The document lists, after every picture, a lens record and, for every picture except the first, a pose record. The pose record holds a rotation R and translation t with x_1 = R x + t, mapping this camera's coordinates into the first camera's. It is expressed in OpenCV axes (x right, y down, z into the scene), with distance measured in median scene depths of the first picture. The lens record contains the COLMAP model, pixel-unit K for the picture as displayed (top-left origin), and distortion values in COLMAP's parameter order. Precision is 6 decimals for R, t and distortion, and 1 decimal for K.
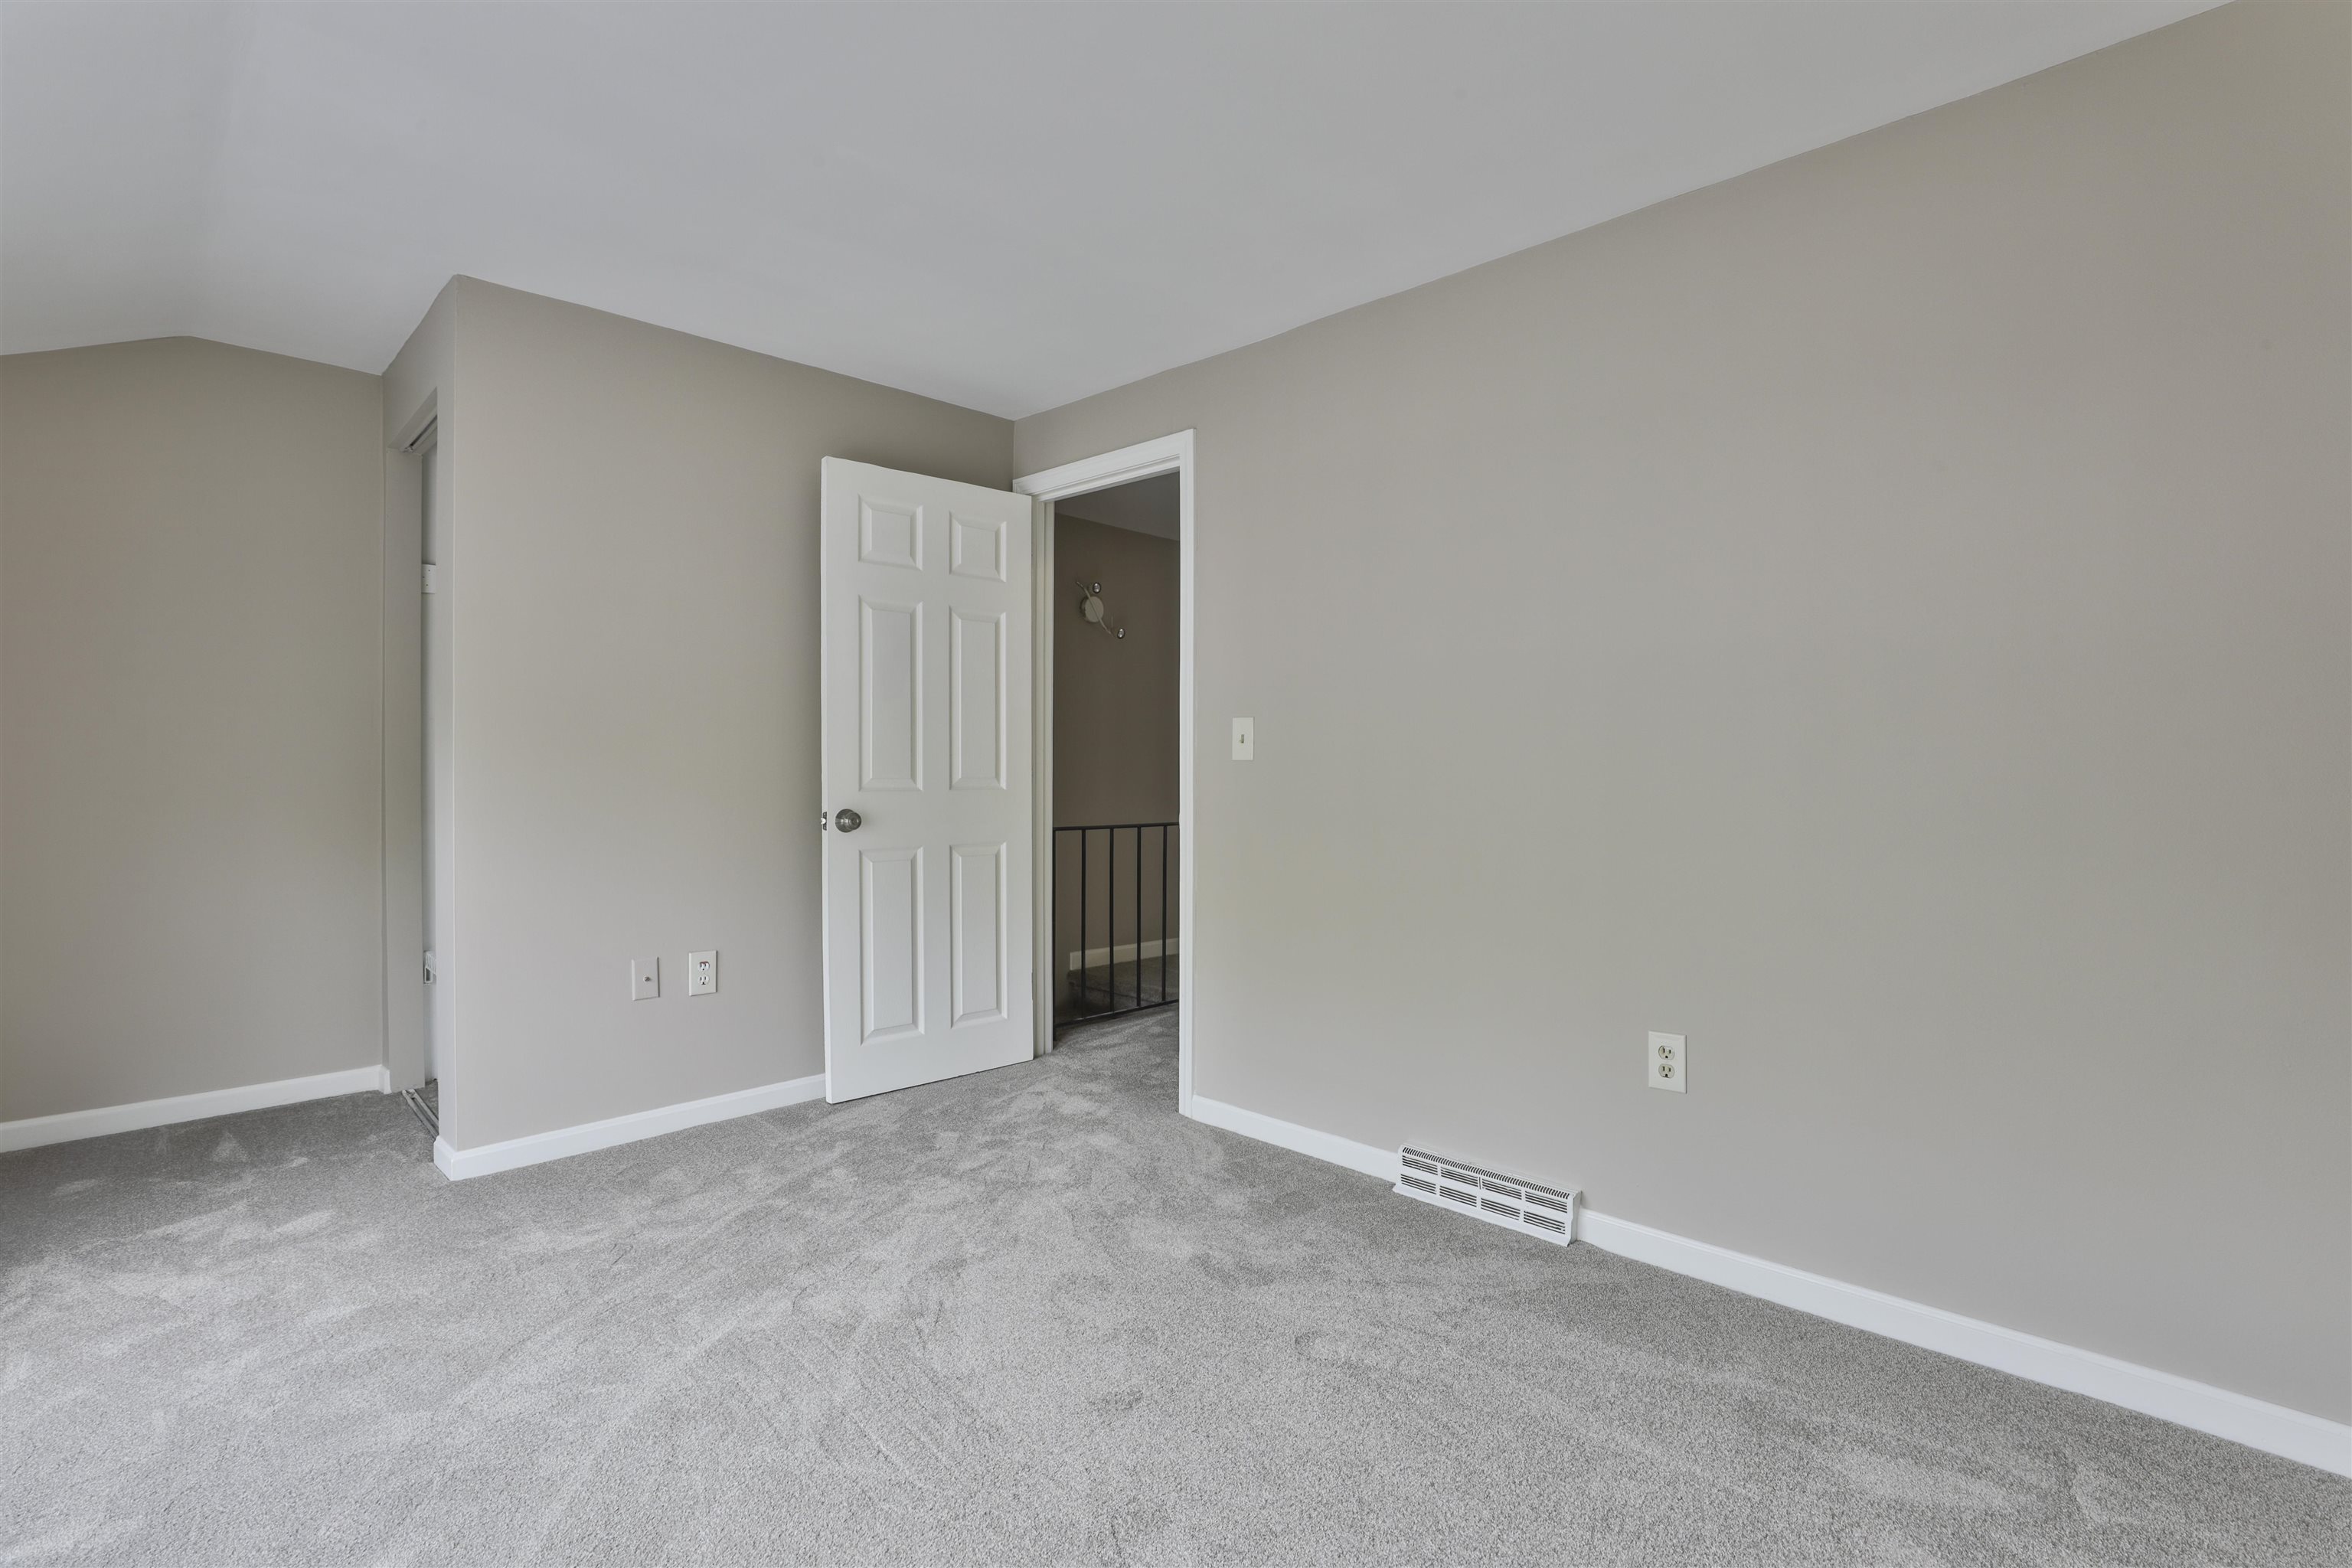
lens RADIAL K [[1096.2, 0, 1176.0], [0, 1096.2, 784.0], [0, 0, 1]] dist [-0.044763, 0.013806]
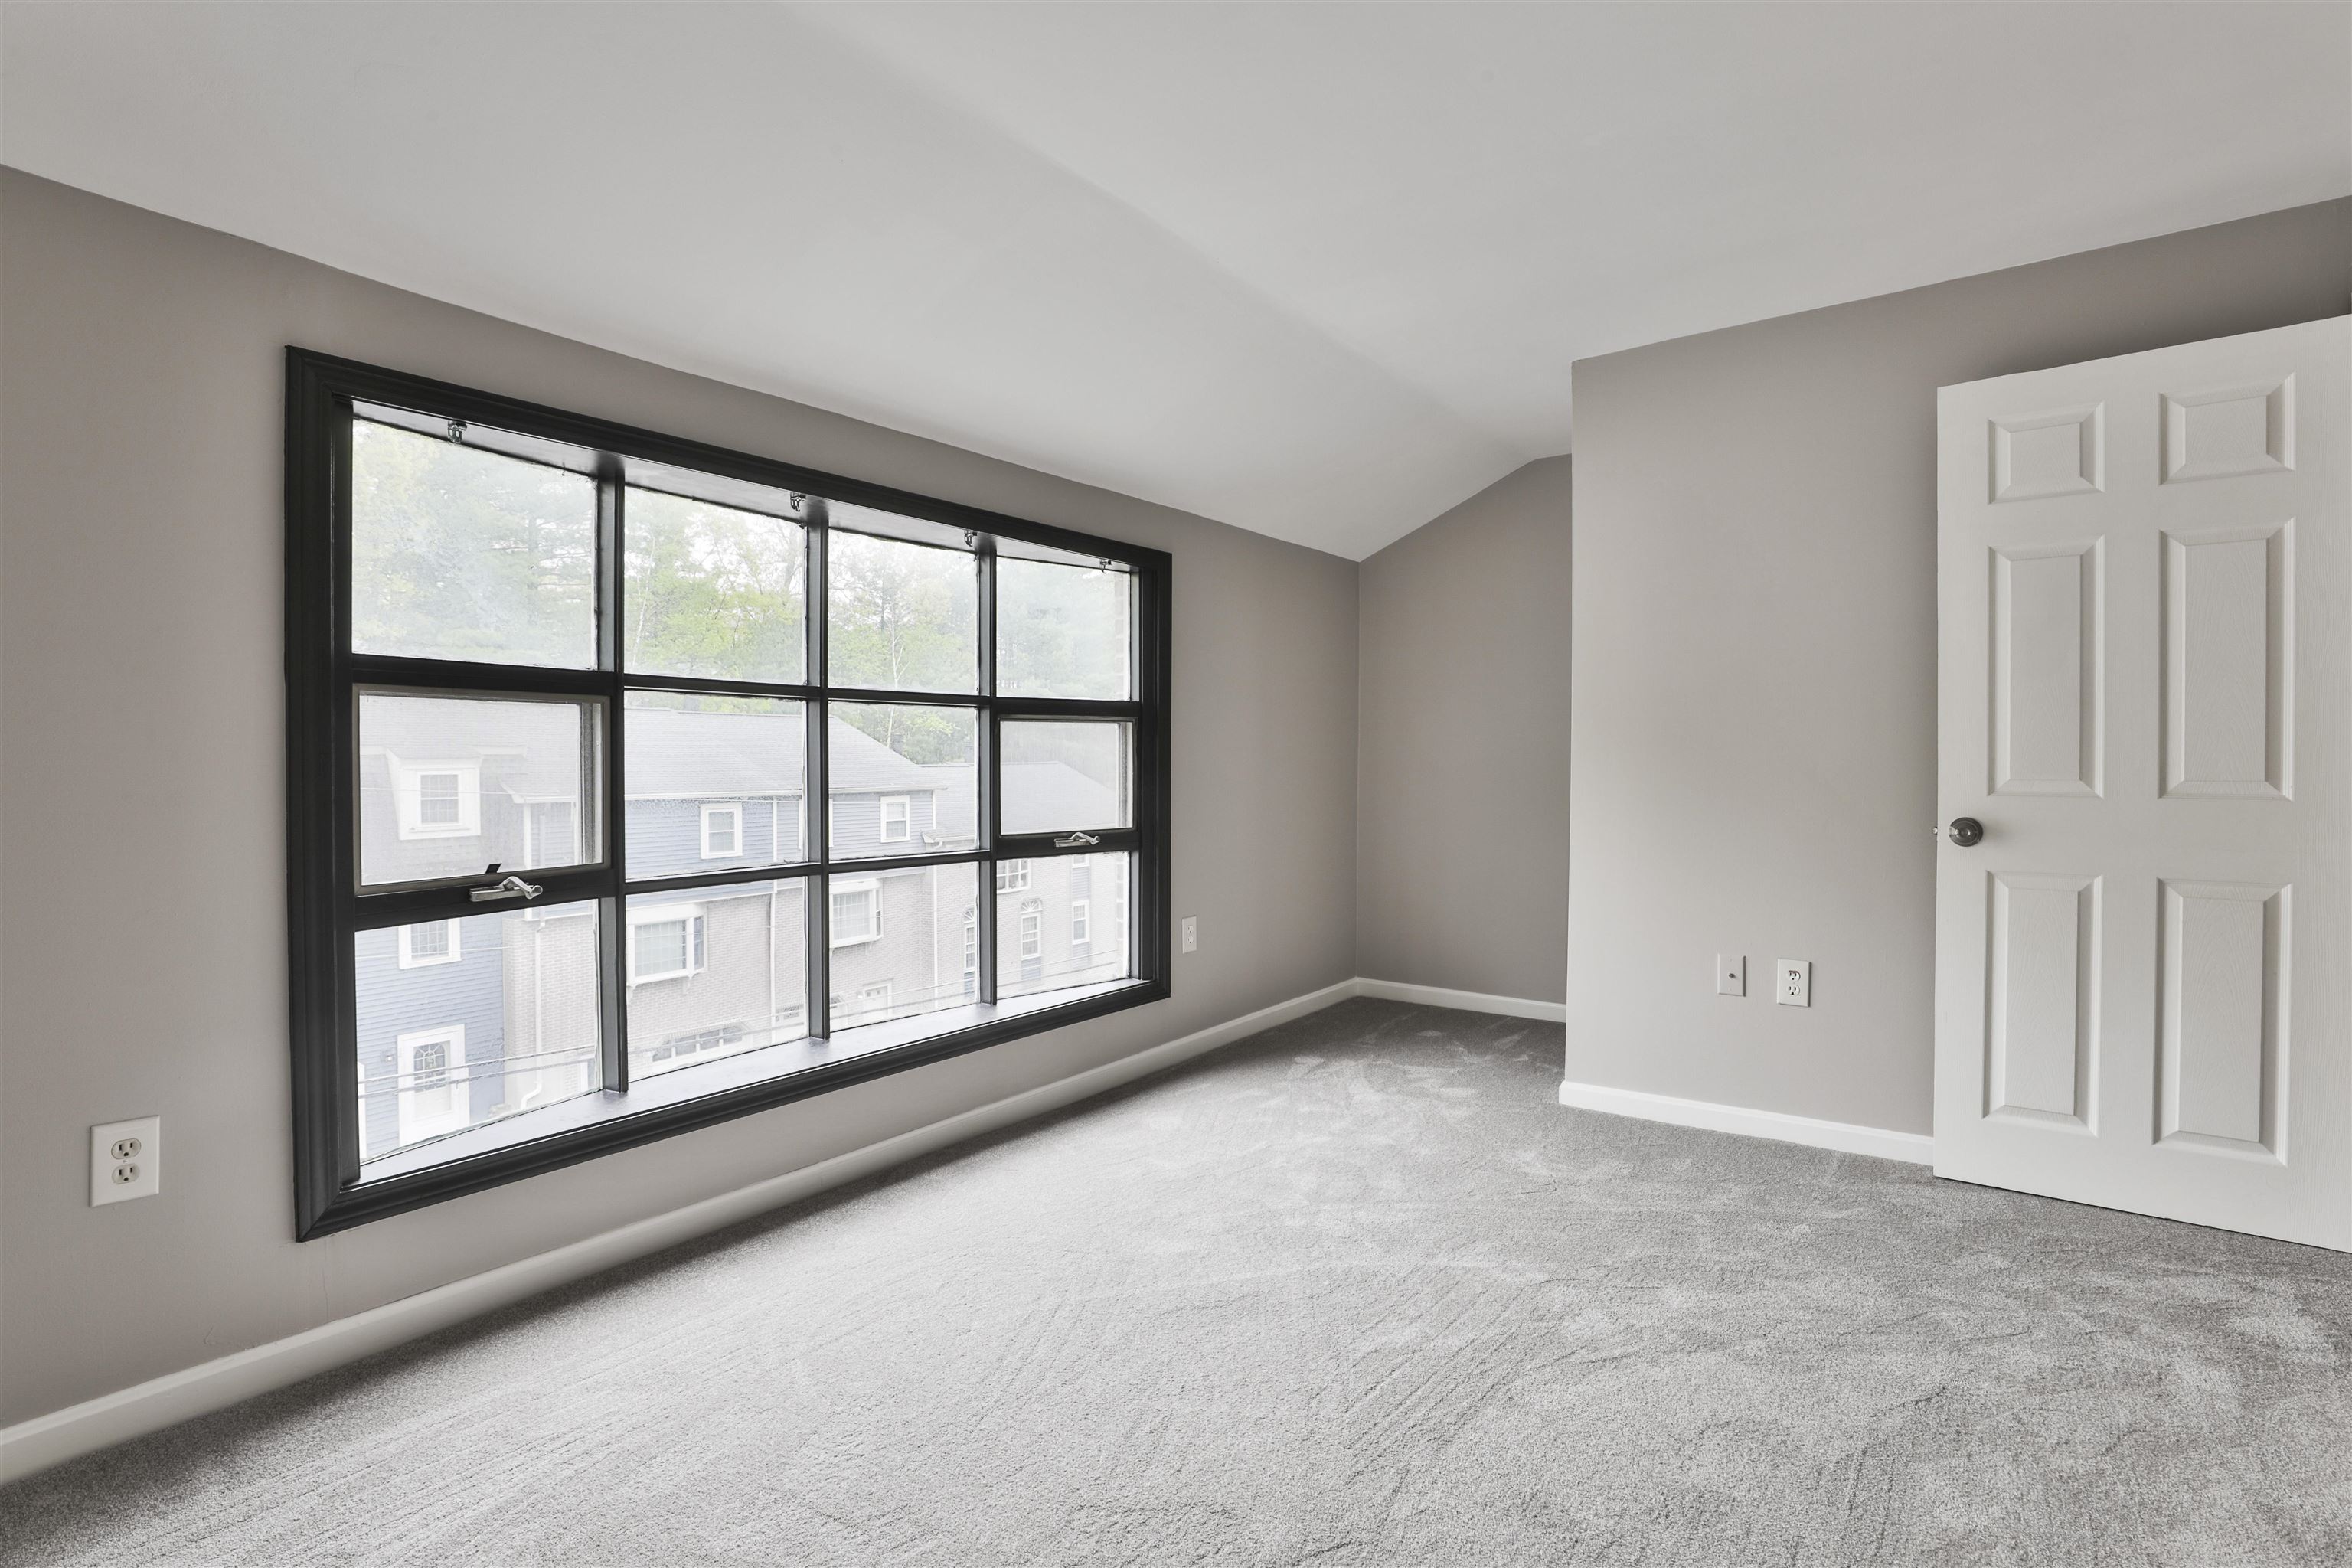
lens RADIAL K [[1096.2, 0, 1176.0], [0, 1096.2, 784.0], [0, 0, 1]] dist [-0.044763, 0.013806]
pose [[0.137906, 0.016533, -0.990307, 0.428476], [-0.011760, 0.999818, 0.015054, -0.007106], [0.990376, 0.009570, 0.138075, 0.342202]]
